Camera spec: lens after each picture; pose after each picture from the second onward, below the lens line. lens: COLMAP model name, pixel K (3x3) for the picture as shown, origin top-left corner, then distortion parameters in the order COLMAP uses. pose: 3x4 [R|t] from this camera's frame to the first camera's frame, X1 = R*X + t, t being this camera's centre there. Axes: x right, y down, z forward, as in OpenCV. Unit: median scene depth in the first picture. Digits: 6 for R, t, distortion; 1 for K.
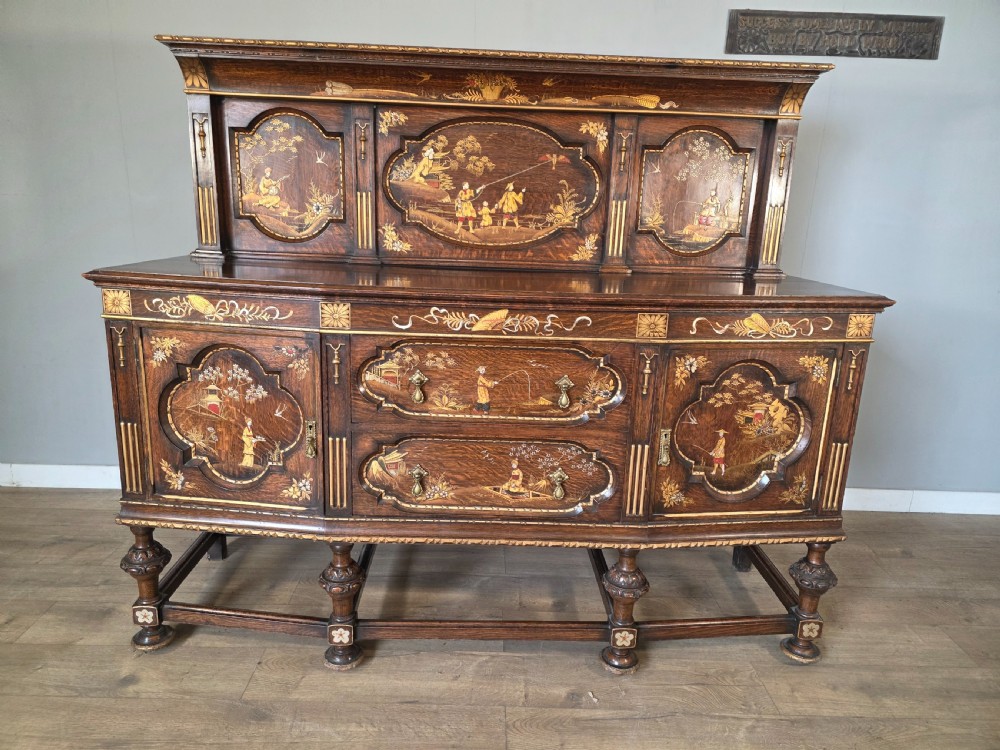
lens RADIAL K [[671.7, 0, 493.9], [0, 671.7, 378.7], [0, 0, 1]] dist [0.076800, -0.081965]
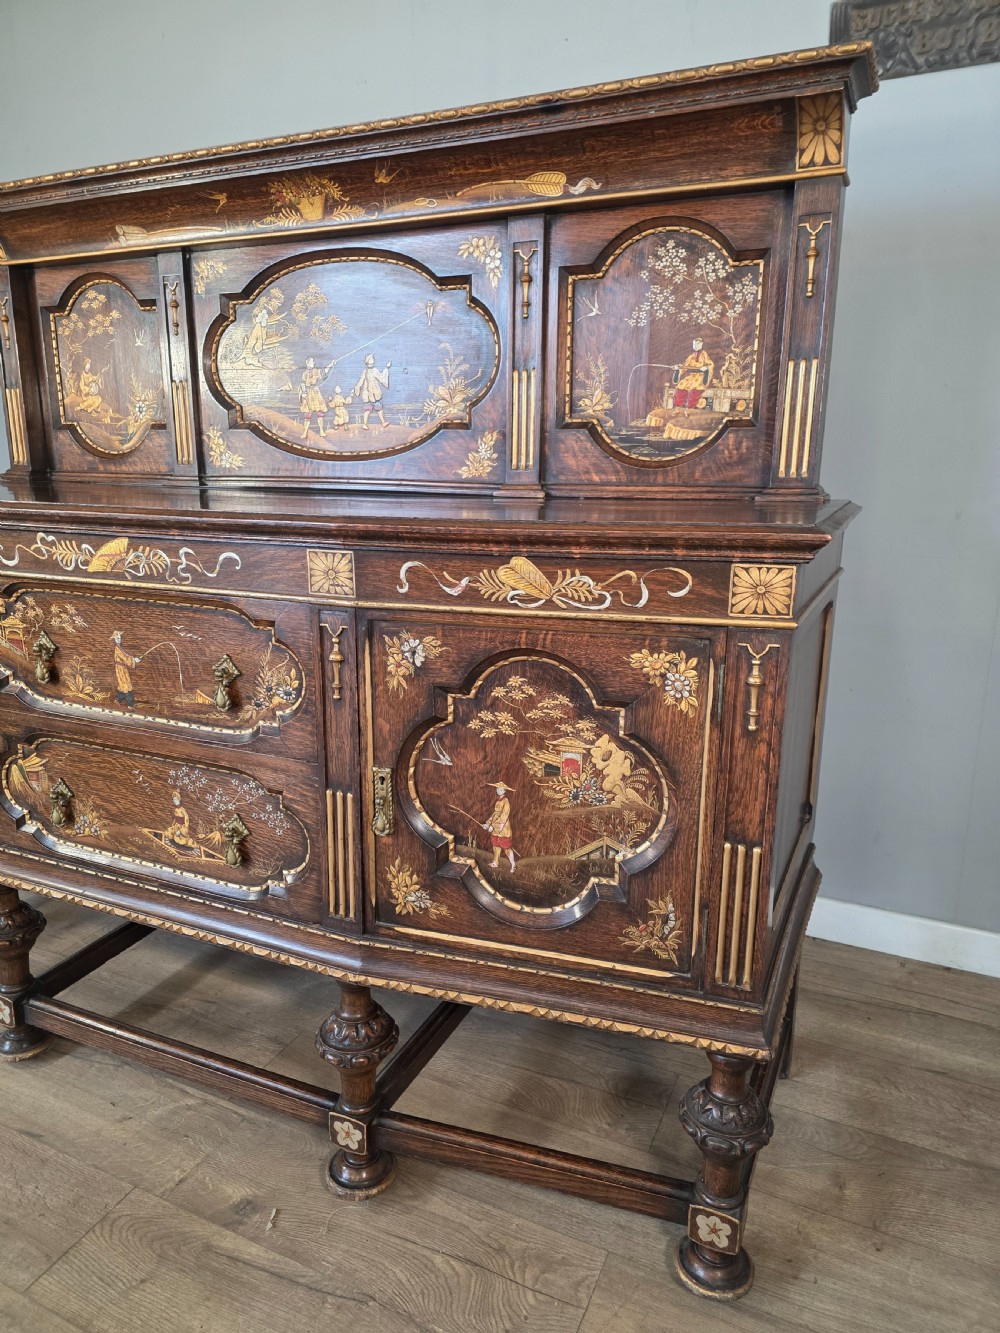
lens RADIAL K [[895.3, 0, 491.4], [0, 895.3, 670.3], [0, 0, 1]] dist [0.076800, -0.081965]
pose [[0.899133, 0.072983, -0.431547, 0.598084], [-0.080521, 0.996753, 0.000805, -0.010312], [0.430204, 0.034025, 0.902090, 0.362582]]
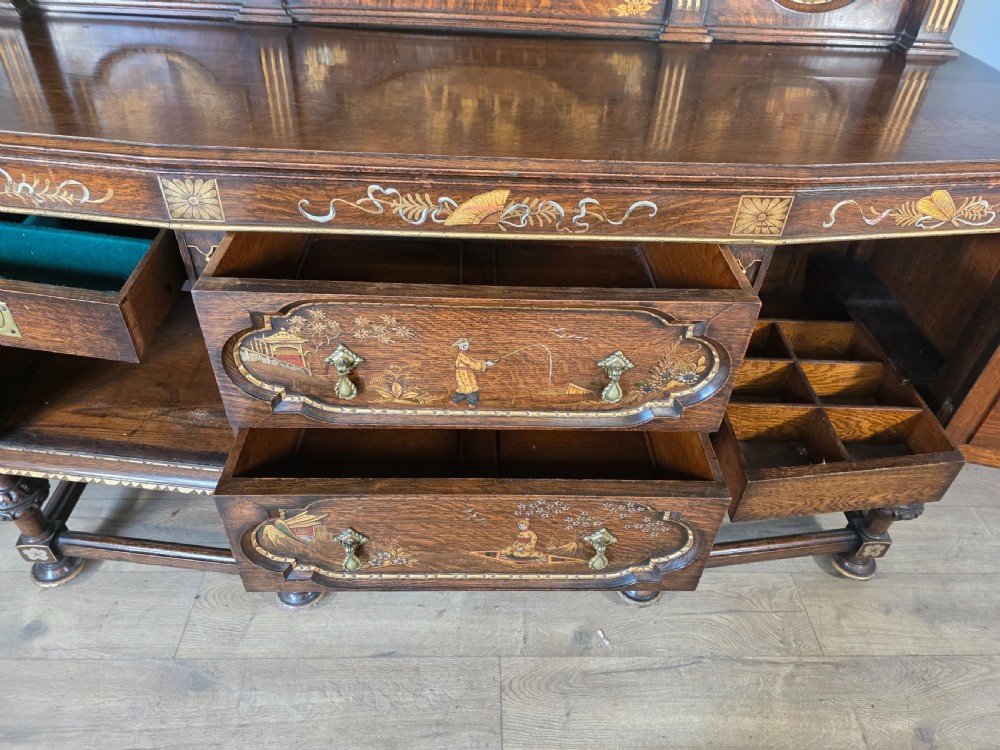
lens RADIAL K [[671.7, 0, 508.7], [0, 671.7, 370.4], [0, 0, 1]] dist [0.076800, -0.081965]
pose [[0.999605, -0.002193, 0.028004, 0.004244], [-0.010210, 0.900397, 0.434950, -0.186682], [-0.026168, -0.435064, 0.900019, 0.386042]]
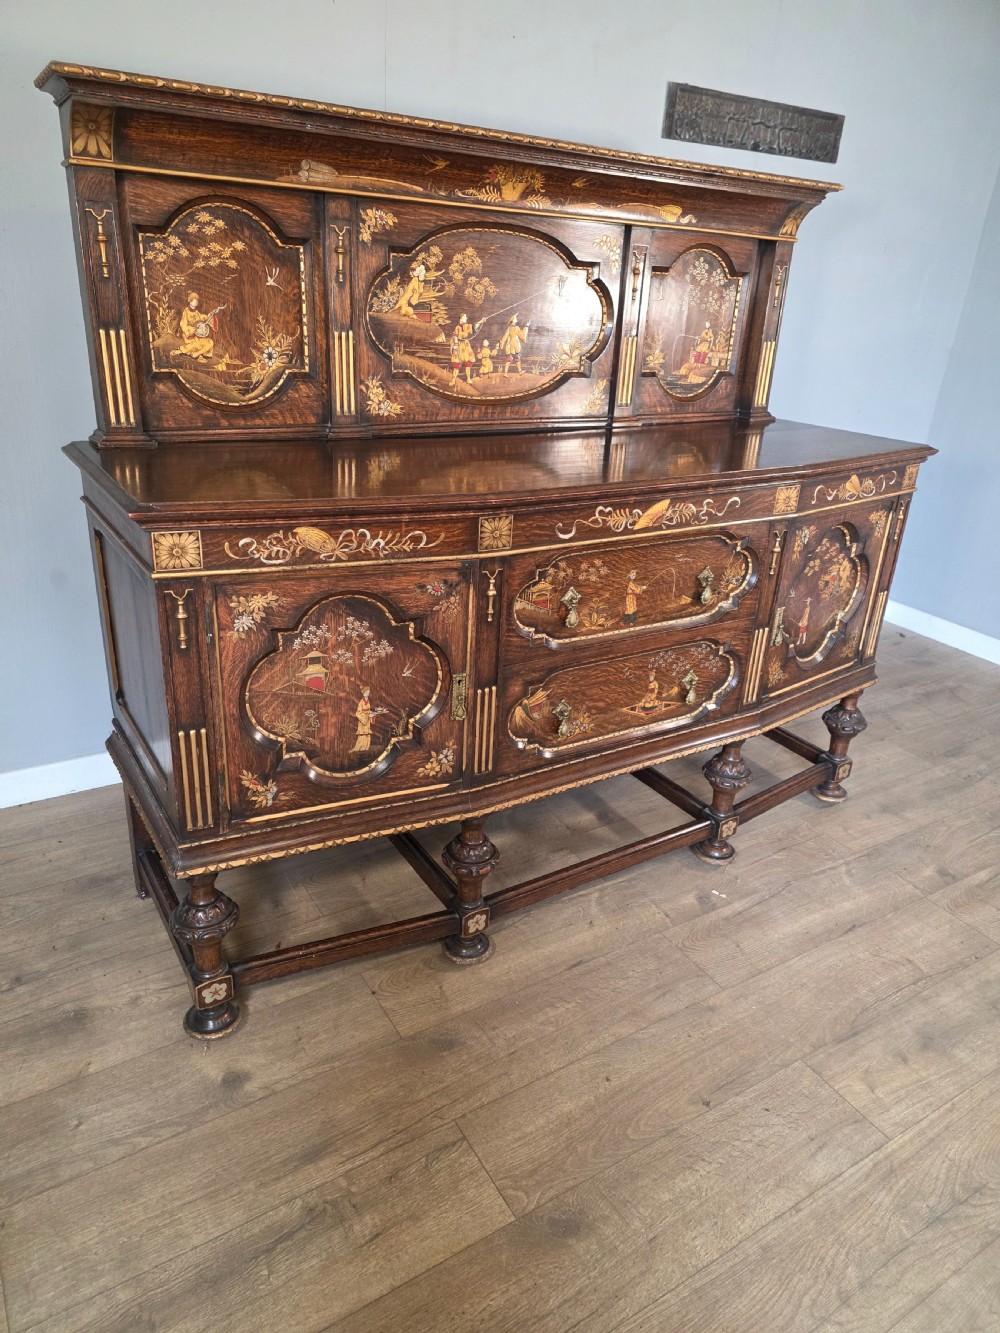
lens RADIAL K [[895.3, 0, 500.4], [0, 895.3, 666.6], [0, 0, 1]] dist [0.076800, -0.081965]
pose [[0.853962, -0.194150, 0.482758, -0.656864], [0.105601, 0.973140, 0.204566, -0.134535], [-0.509507, -0.123712, 0.851527, 0.110810]]
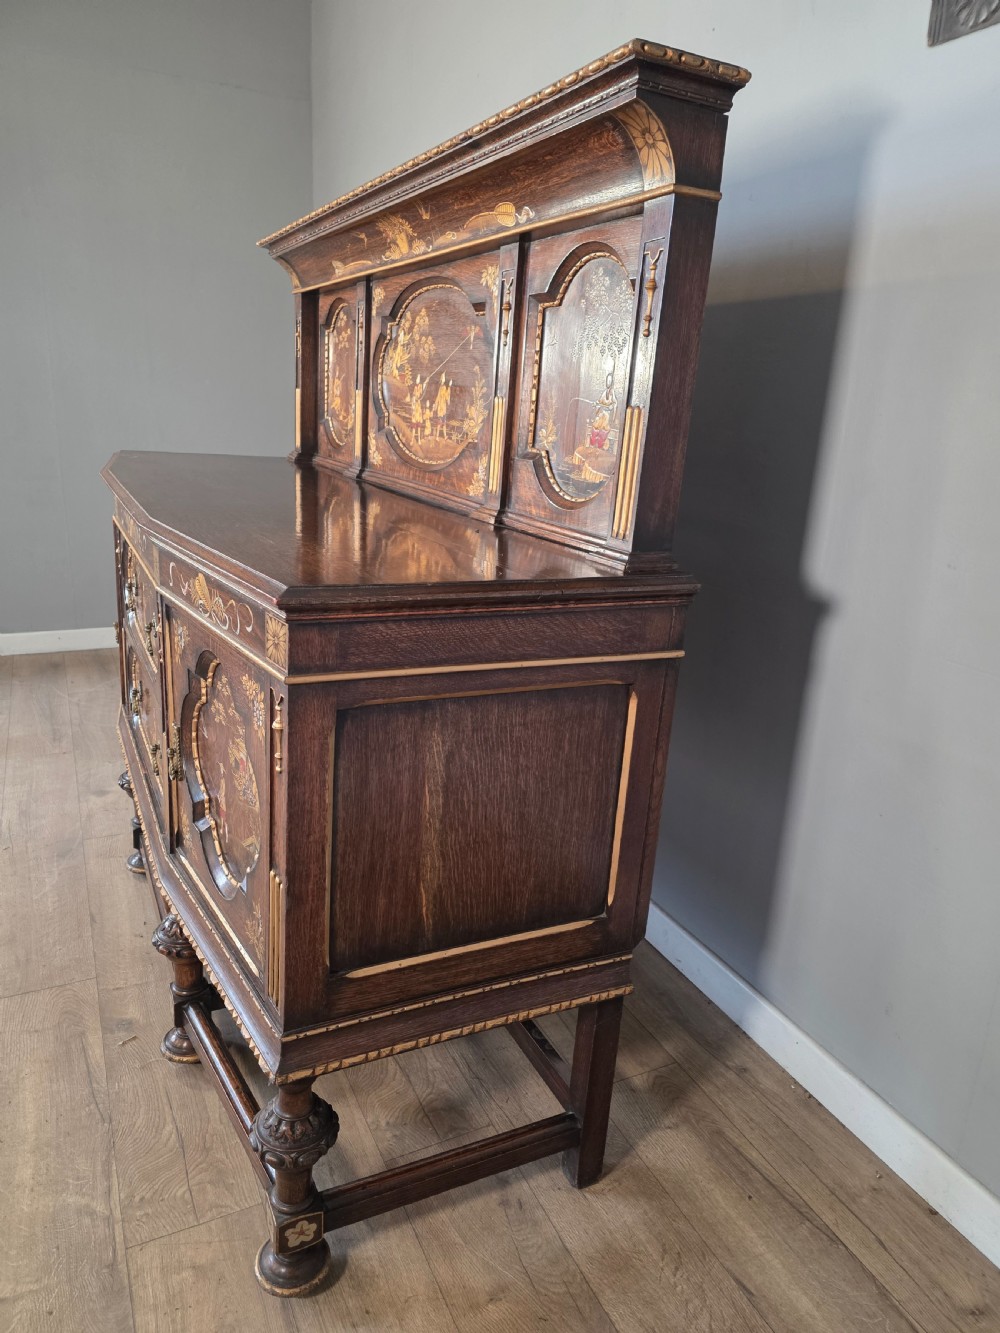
lens RADIAL K [[895.3, 0, 494.6], [0, 895.3, 672.2], [0, 0, 1]] dist [0.076800, -0.081965]
pose [[0.426613, 0.252421, -0.868496, 1.073655], [-0.268220, 0.952376, 0.145048, -0.175960], [0.863748, 0.171069, 0.474000, 0.788176]]
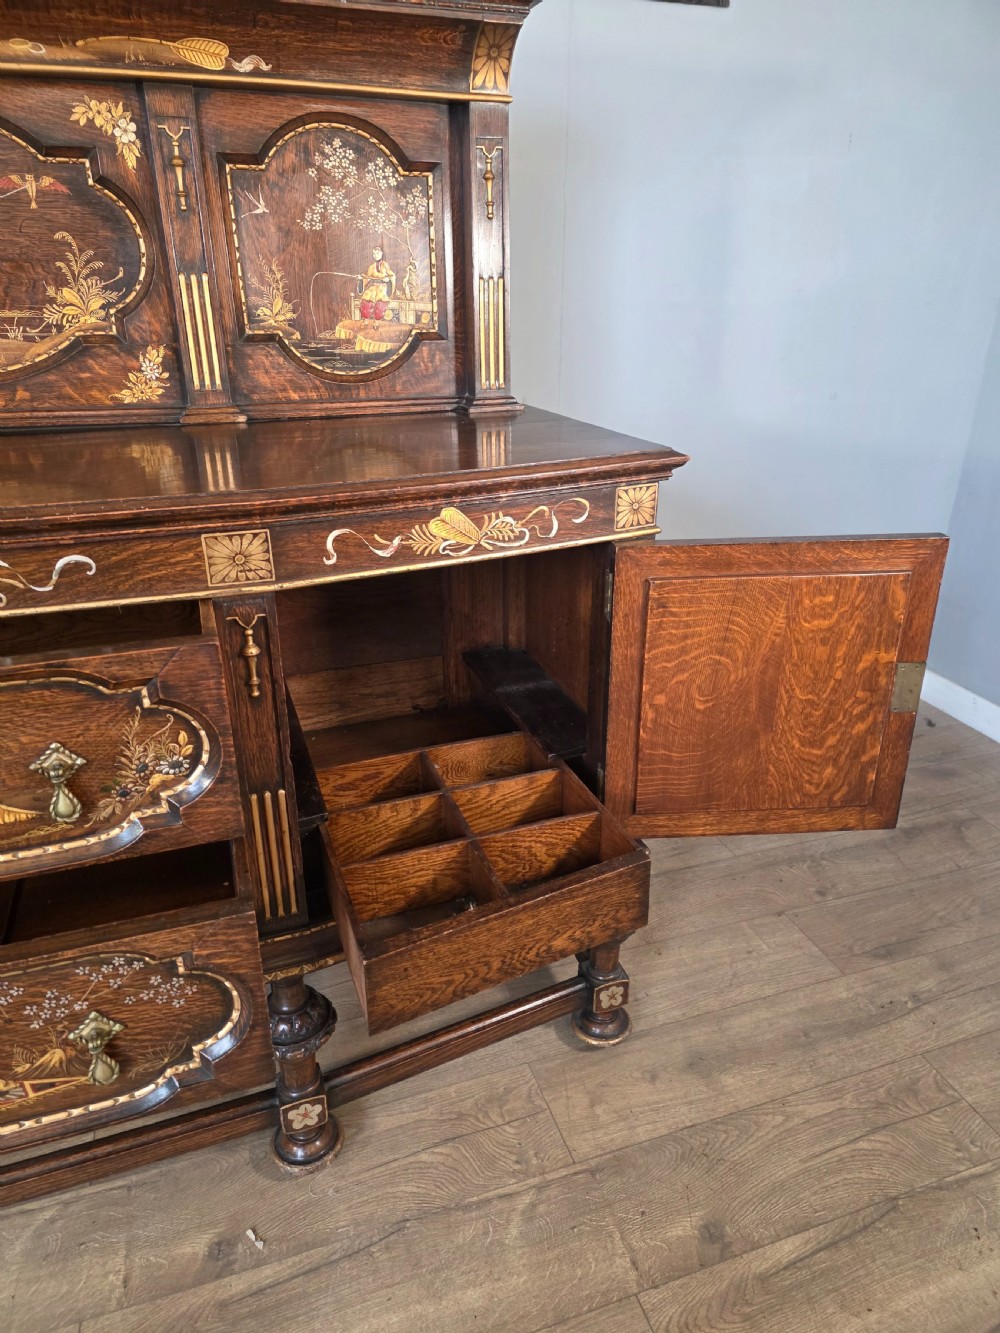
lens RADIAL K [[895.3, 0, 509.6], [0, 895.3, 678.3], [0, 0, 1]] dist [0.076800, -0.081965]
pose [[0.945377, -0.161757, 0.283013, 0.198197], [0.113130, 0.977042, 0.180530, -0.079482], [-0.305718, -0.138652, 0.941973, 0.305040]]
